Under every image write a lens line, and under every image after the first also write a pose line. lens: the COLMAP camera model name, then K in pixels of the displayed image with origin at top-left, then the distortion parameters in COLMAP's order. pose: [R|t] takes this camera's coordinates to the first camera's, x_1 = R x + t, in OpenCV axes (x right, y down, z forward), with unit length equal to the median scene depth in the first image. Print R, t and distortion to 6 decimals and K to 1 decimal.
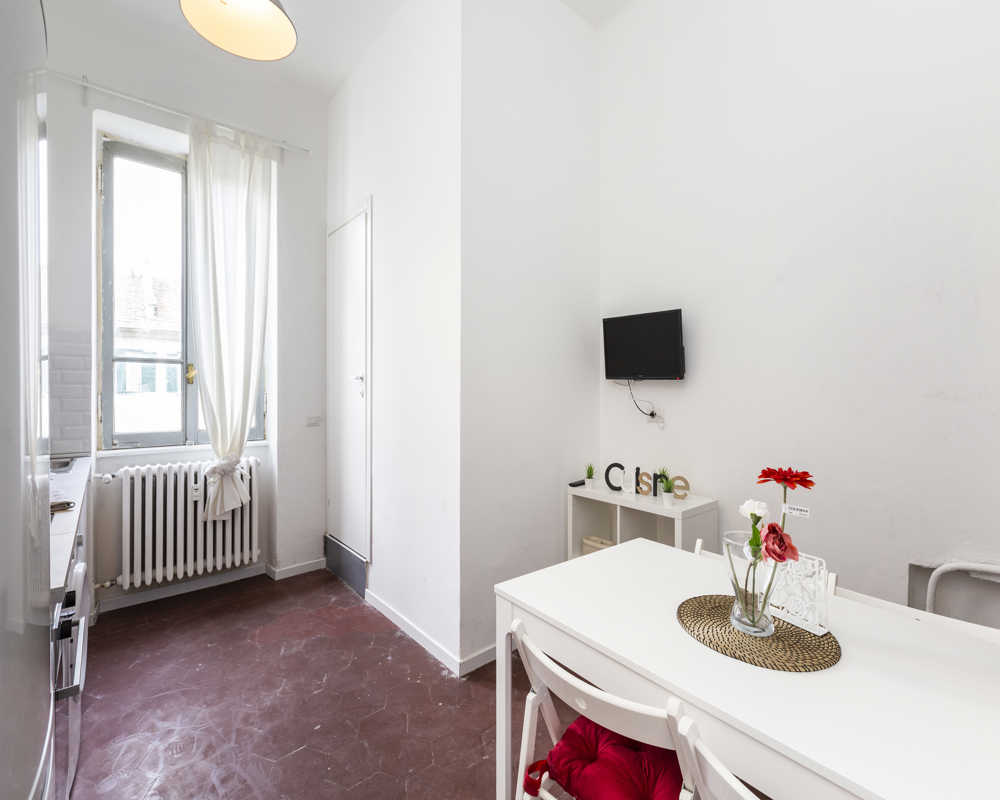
lens RADIAL K [[446.8, 0, 504.4], [0, 446.8, 392.8], [0, 0, 1]] dist [0.002361, 0.000301]
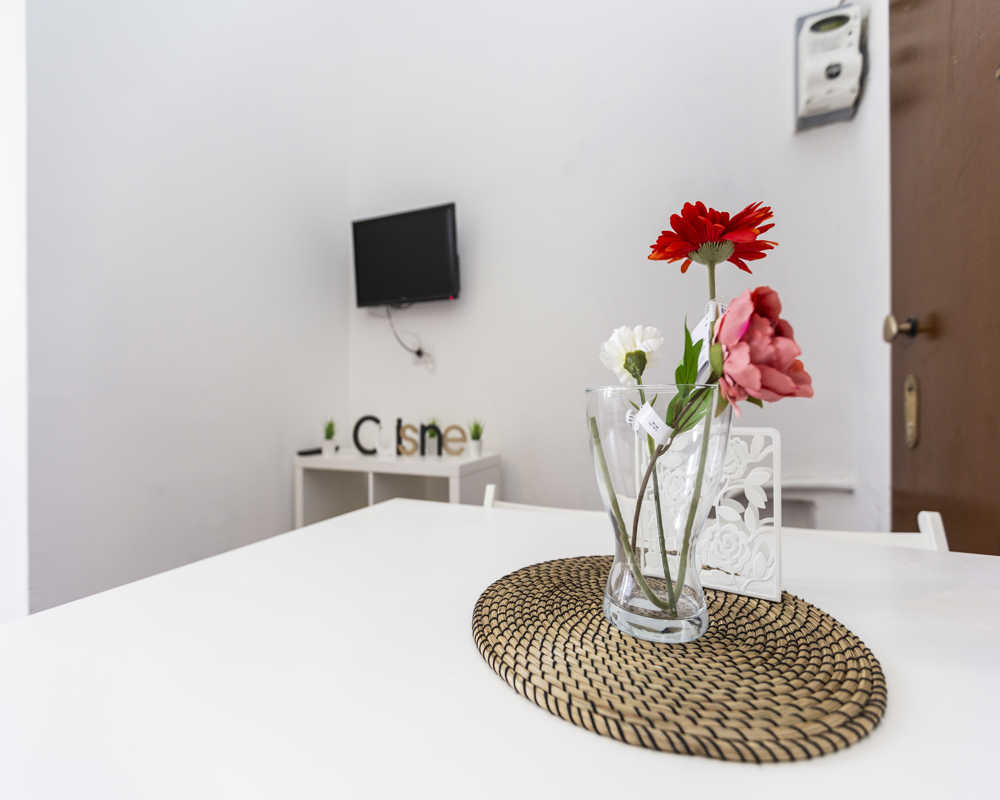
lens RADIAL K [[446.8, 0, 504.4], [0, 446.8, 392.8], [0, 0, 1]] dist [0.002361, 0.000301]
pose [[0.877235, -0.000036, 0.480062, 0.108928], [0.006448, 0.999911, -0.011709, 0.142526], [-0.480019, 0.013367, 0.877156, 0.309577]]
